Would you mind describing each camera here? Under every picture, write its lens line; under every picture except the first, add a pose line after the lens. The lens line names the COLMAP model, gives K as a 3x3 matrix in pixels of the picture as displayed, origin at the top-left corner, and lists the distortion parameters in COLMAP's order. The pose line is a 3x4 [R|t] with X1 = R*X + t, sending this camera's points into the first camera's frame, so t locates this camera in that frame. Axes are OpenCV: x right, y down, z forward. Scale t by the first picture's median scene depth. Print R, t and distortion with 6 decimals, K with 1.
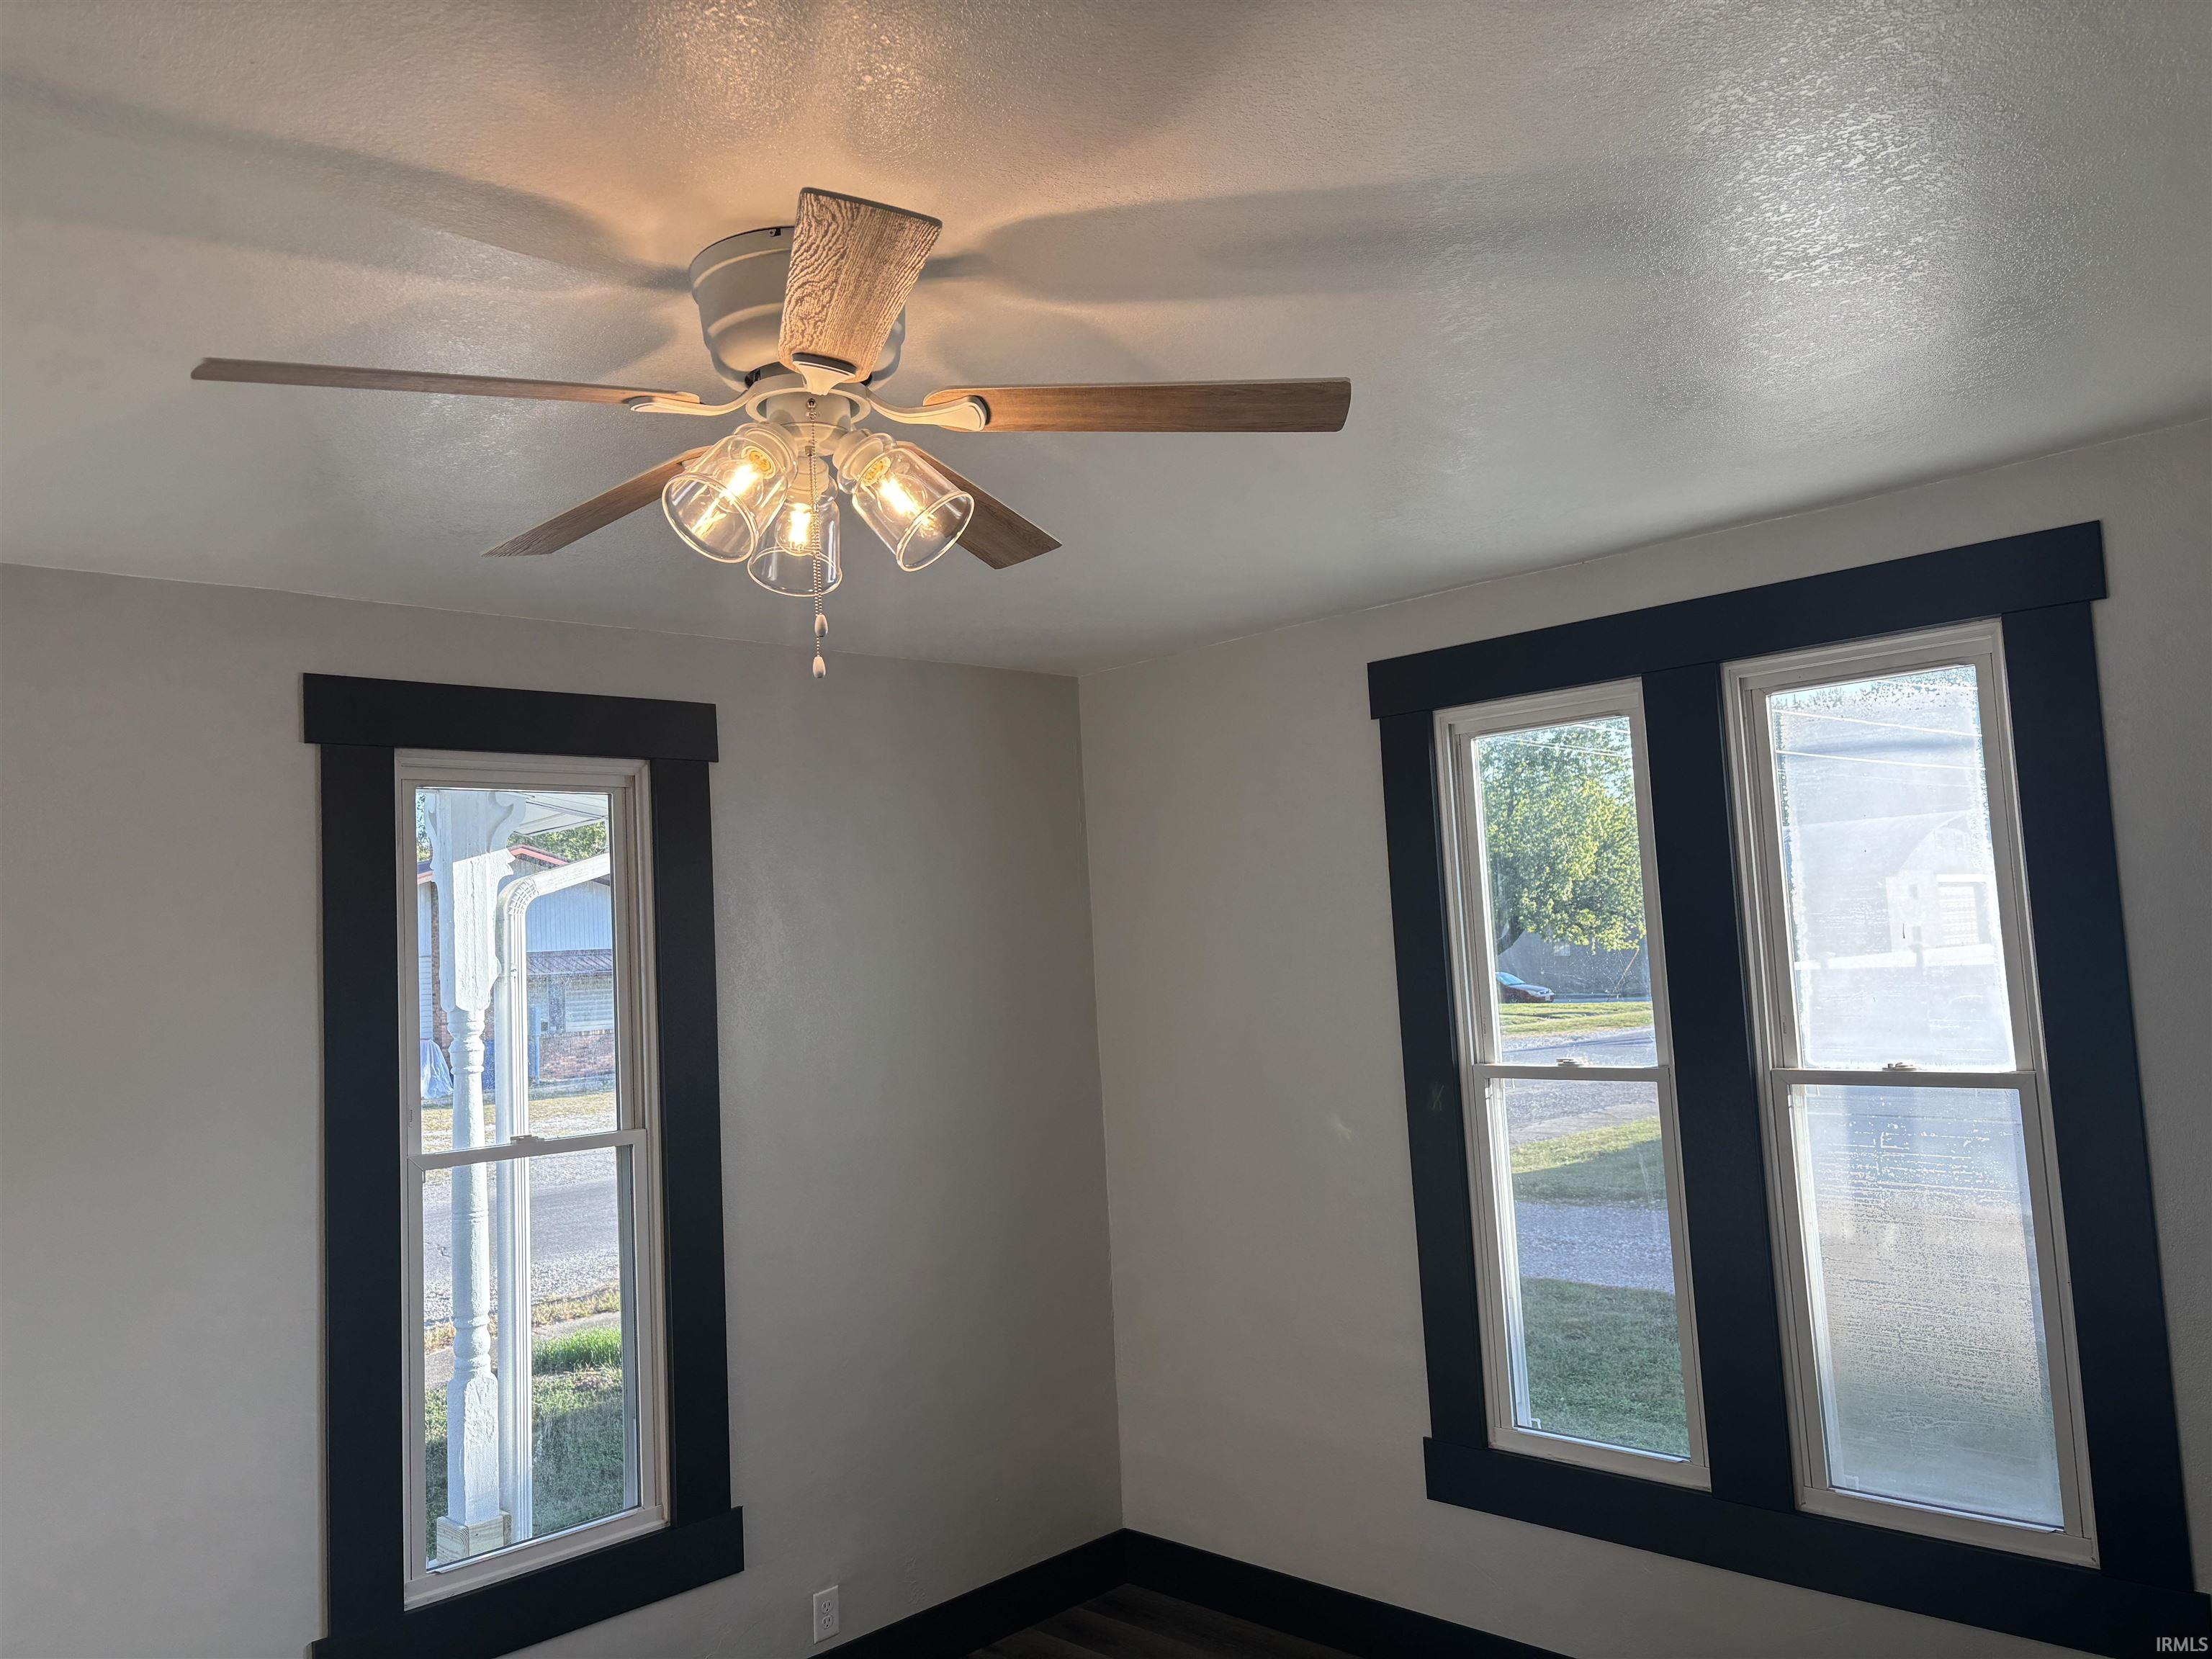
lens RADIAL K [[1687.9, 0, 1106.0], [0, 1687.9, 829.5], [0, 0, 1]] dist [0.031271, -0.046345]
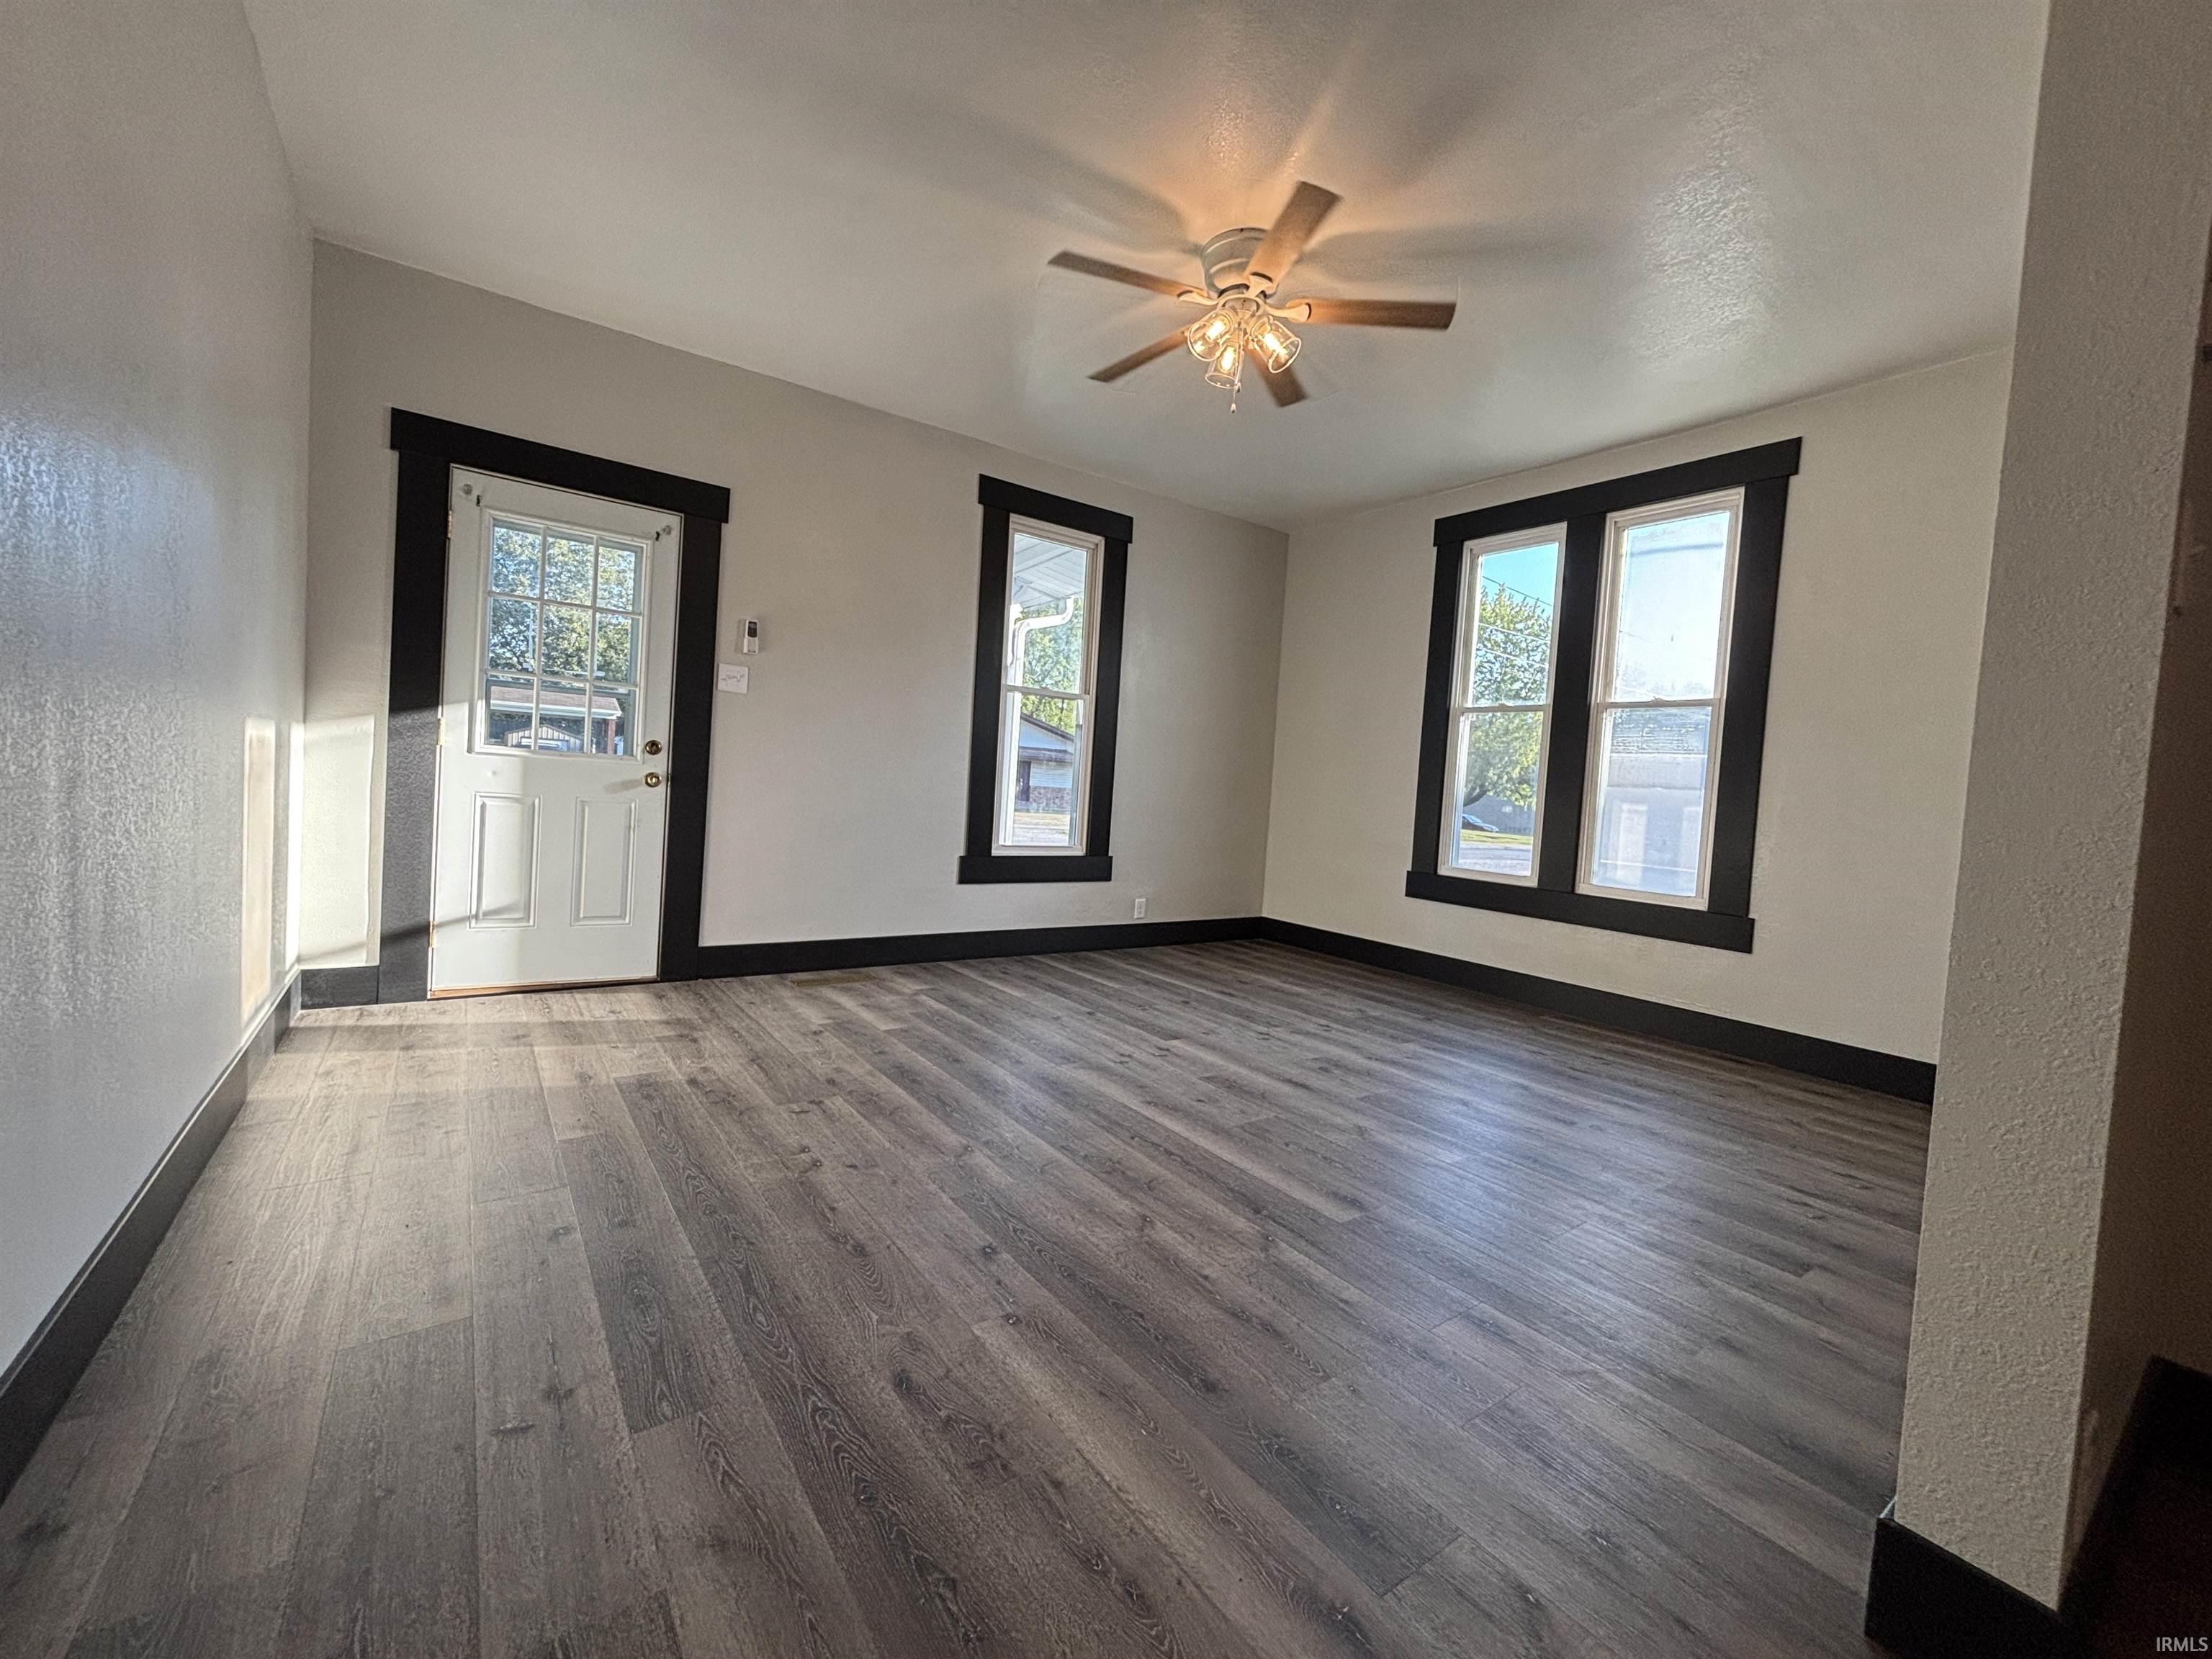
lens RADIAL K [[895.5, 0, 1113.0], [0, 895.5, 821.8], [0, 0, 1]] dist [0.001572, -0.000001]
pose [[0.981057, 0.125189, -0.147833, -0.036577], [-0.106731, 0.986167, 0.126820, 0.213353], [0.161664, -0.108639, 0.980848, -0.266924]]
